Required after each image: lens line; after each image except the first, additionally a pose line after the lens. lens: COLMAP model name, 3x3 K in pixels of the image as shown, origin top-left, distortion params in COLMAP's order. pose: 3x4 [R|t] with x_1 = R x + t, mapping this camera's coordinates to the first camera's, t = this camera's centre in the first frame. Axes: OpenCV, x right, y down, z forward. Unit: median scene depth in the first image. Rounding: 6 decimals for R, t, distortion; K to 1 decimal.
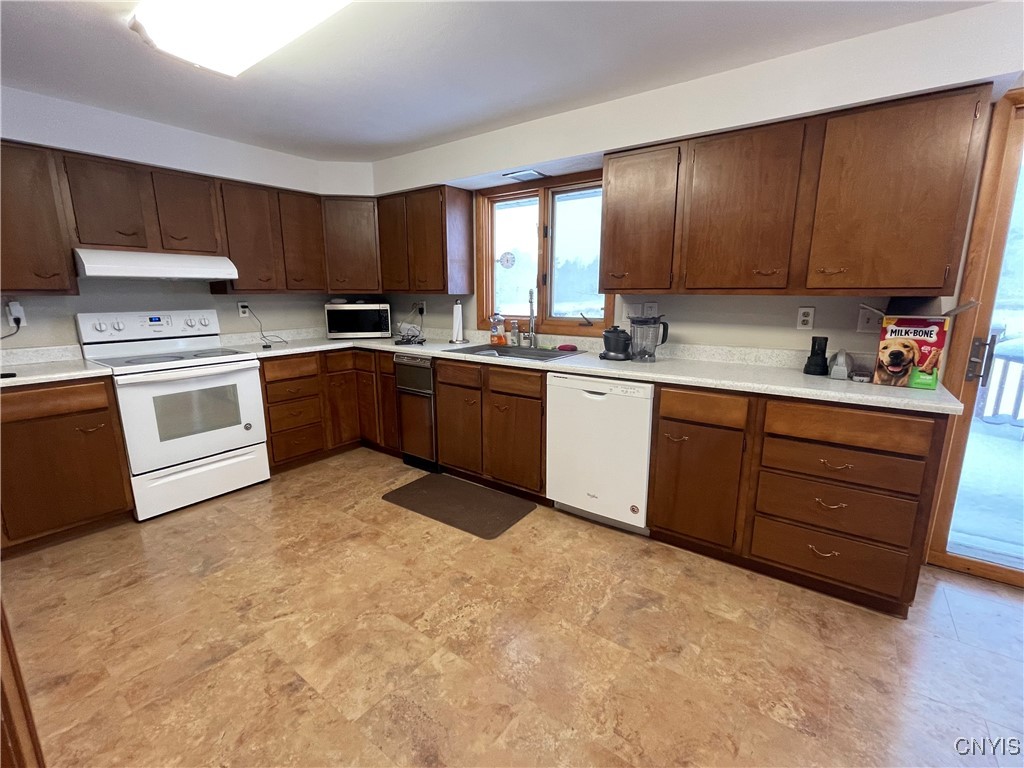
lens RADIAL K [[446.9, 0, 512.6], [0, 446.9, 382.7], [0, 0, 1]] dist [-0.003947, 0.000092]
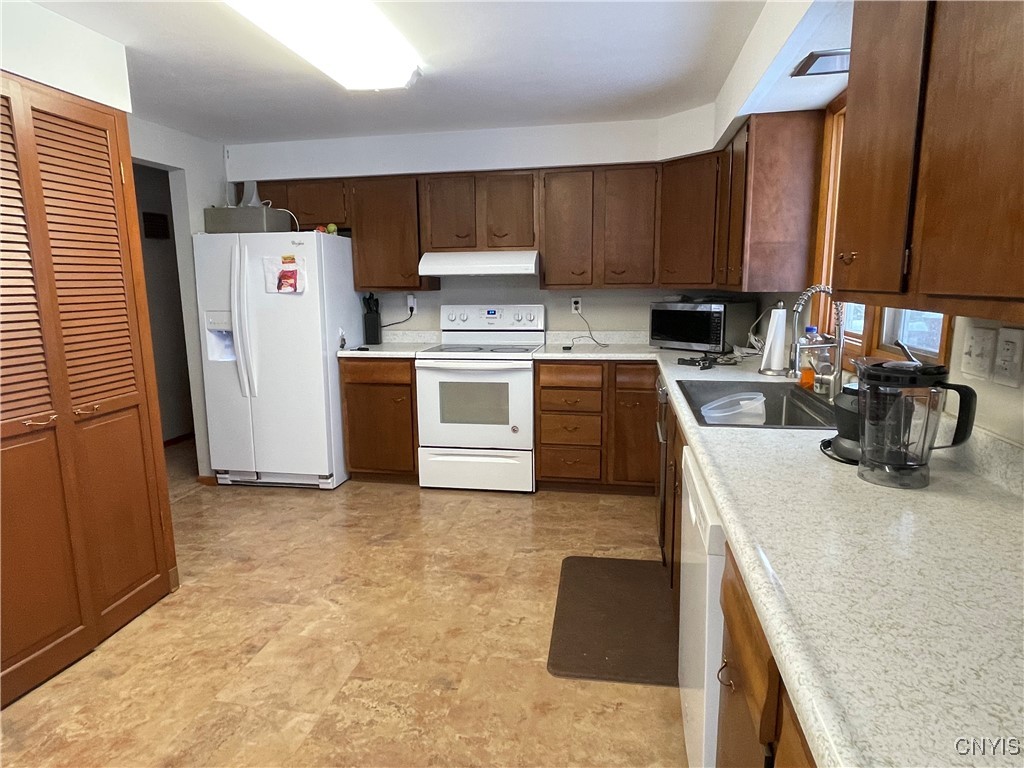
lens RADIAL K [[596.0, 0, 515.7], [0, 596.0, 382.3], [0, 0, 1]] dist [-0.003075, -0.008340]
pose [[0.447292, 0.147020, -0.882221, 0.577096], [-0.166548, 0.982836, 0.079346, -0.114355], [0.878744, 0.111441, 0.464101, 0.463999]]
